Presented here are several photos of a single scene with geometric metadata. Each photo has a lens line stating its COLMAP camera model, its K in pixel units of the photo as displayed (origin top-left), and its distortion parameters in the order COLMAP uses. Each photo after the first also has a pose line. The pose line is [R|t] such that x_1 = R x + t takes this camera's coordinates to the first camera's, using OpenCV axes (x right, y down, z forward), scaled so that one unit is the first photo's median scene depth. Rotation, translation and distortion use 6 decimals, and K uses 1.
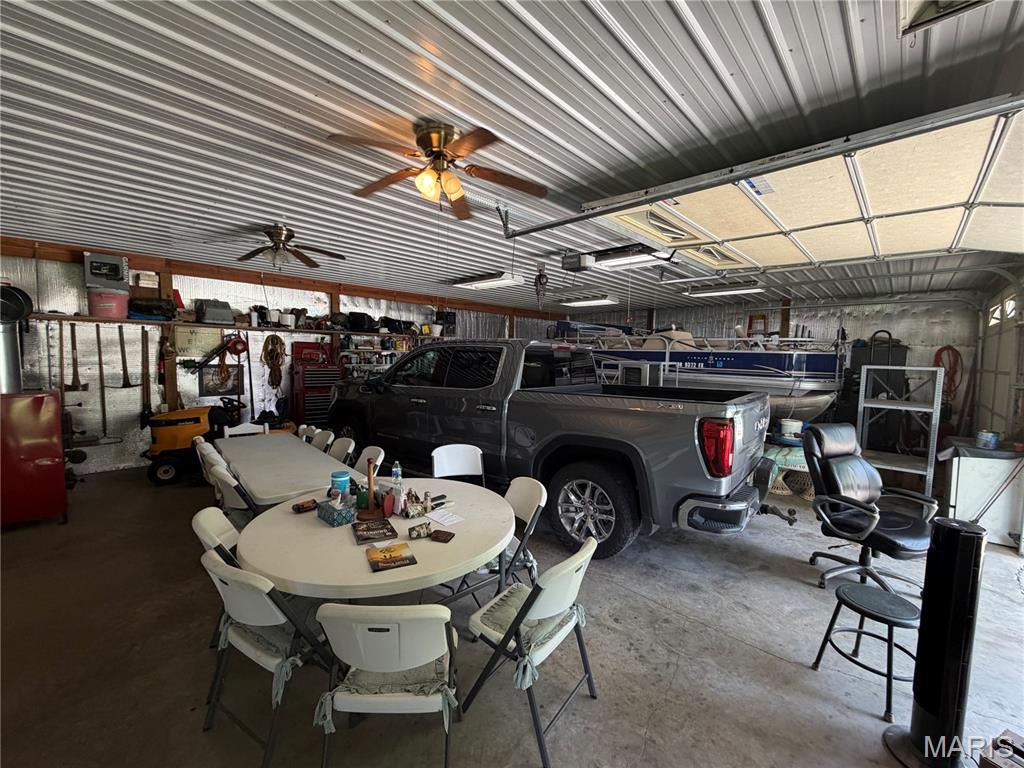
lens RADIAL K [[406.5, 0, 507.2], [0, 406.5, 383.6], [0, 0, 1]] dist [0.005493, -0.000176]
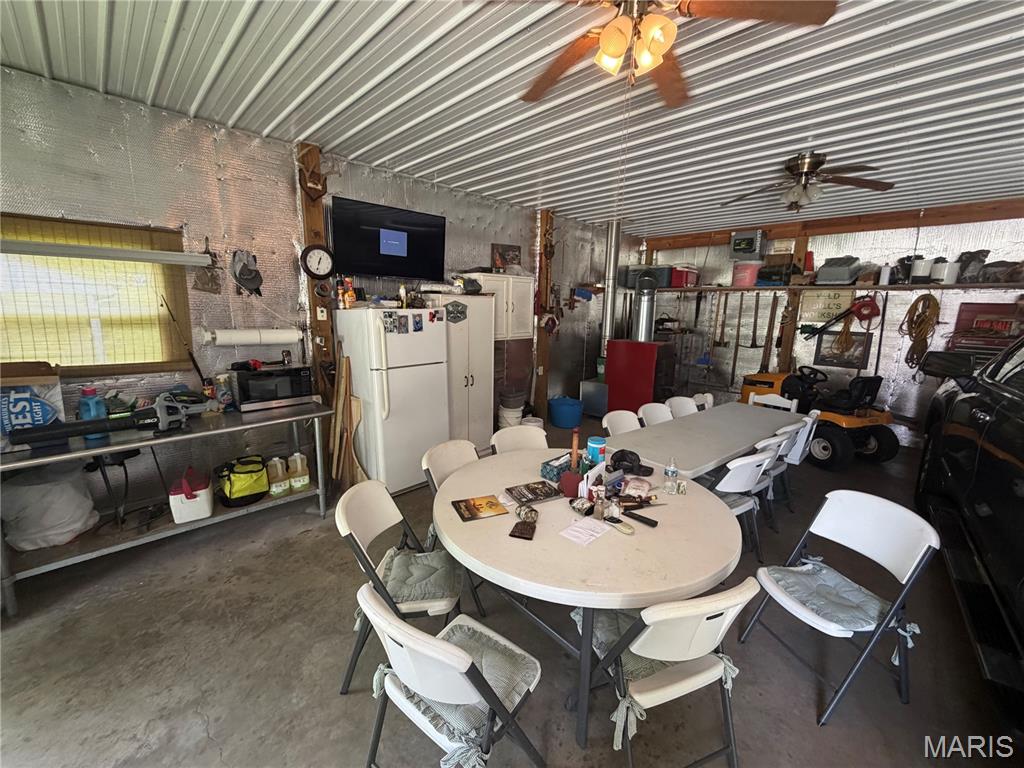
lens RADIAL K [[406.5, 0, 507.6], [0, 406.5, 381.8], [0, 0, 1]] dist [0.005493, -0.000176]
pose [[-0.006108, 0.164999, -0.986275, 0.207726], [-0.092953, 0.981929, 0.164848, -0.020530], [0.995652, 0.092684, 0.009340, 0.312600]]
